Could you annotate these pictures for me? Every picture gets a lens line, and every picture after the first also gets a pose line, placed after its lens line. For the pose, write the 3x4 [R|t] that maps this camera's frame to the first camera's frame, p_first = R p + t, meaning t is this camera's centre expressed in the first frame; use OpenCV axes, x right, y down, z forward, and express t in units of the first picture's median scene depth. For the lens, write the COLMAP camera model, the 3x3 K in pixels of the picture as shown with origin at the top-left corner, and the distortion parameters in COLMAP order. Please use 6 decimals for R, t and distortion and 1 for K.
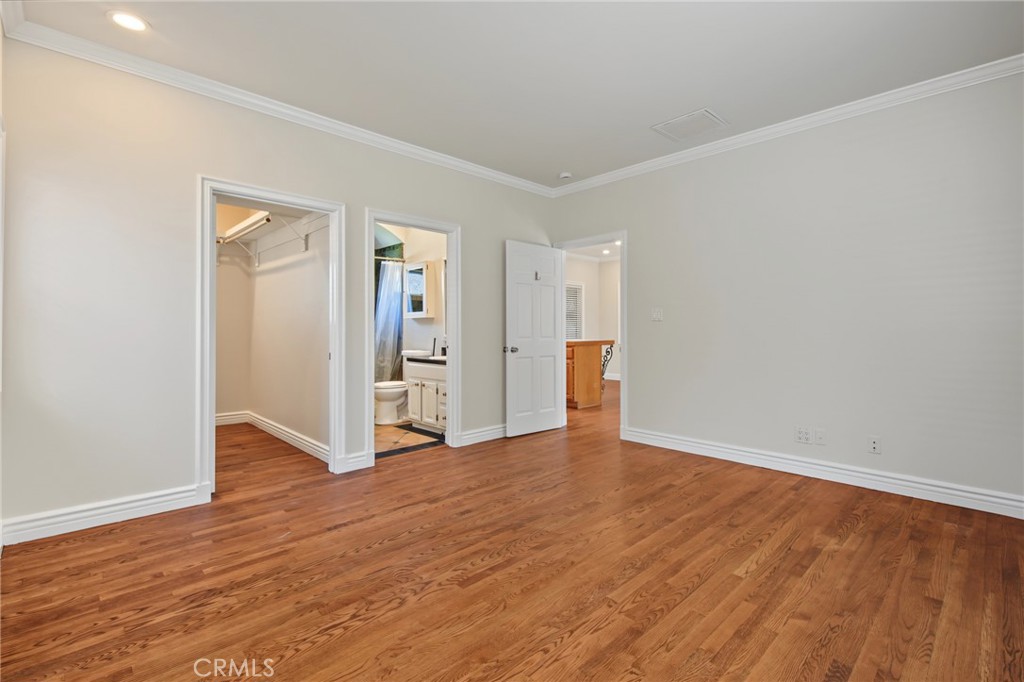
lens RADIAL K [[462.8, 0, 517.3], [0, 462.8, 333.4], [0, 0, 1]] dist [0.014931, -0.009415]
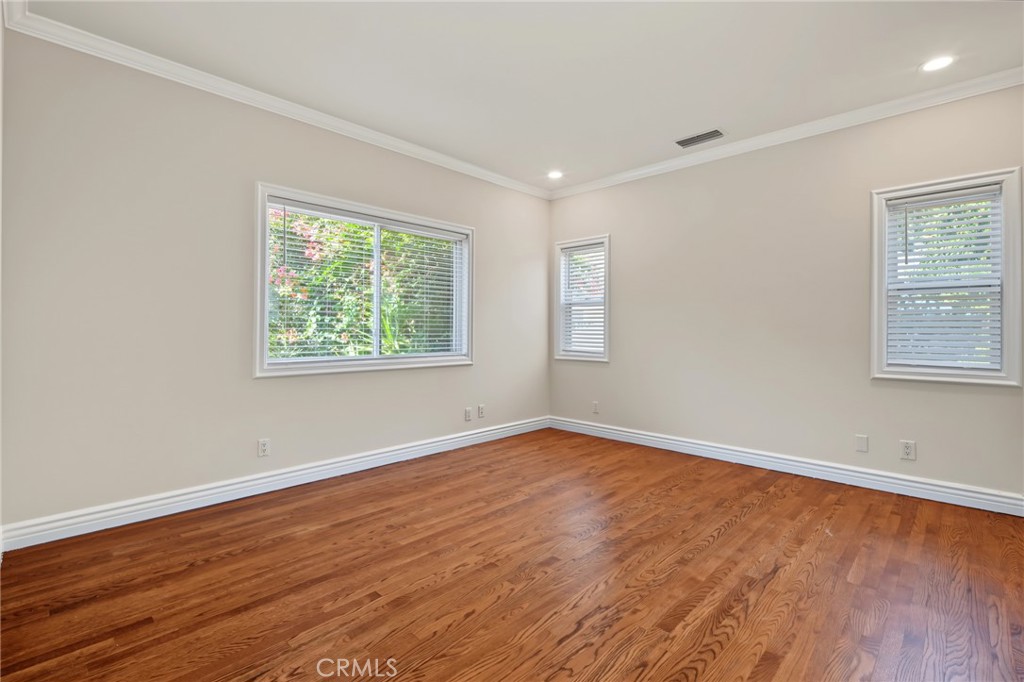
lens RADIAL K [[462.8, 0, 517.3], [0, 462.8, 333.4], [0, 0, 1]] dist [0.014931, -0.009415]
pose [[-0.999232, -0.004602, -0.038912, 0.220267], [-0.004984, 0.999940, 0.009720, -0.012949], [0.038865, 0.009907, -0.999195, 1.905896]]
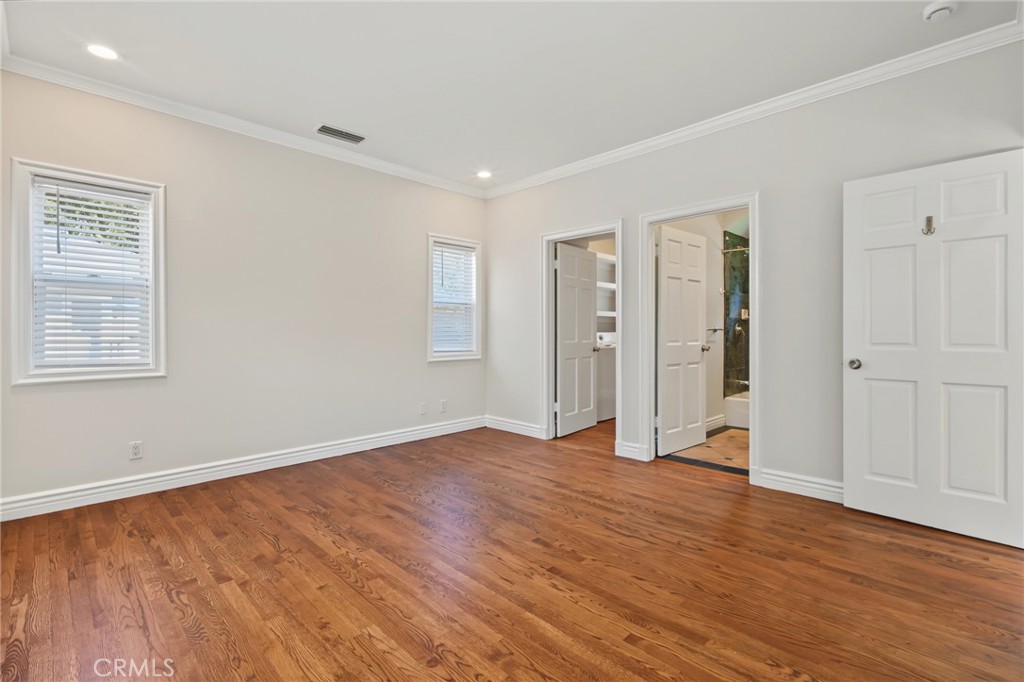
lens RADIAL K [[462.8, 0, 517.3], [0, 462.8, 333.4], [0, 0, 1]] dist [0.014931, -0.009415]
pose [[0.022854, 0.003955, -0.999731, 1.041695], [-0.004810, 0.999981, 0.003846, -0.005144], [0.999727, 0.004721, 0.022873, 0.992436]]
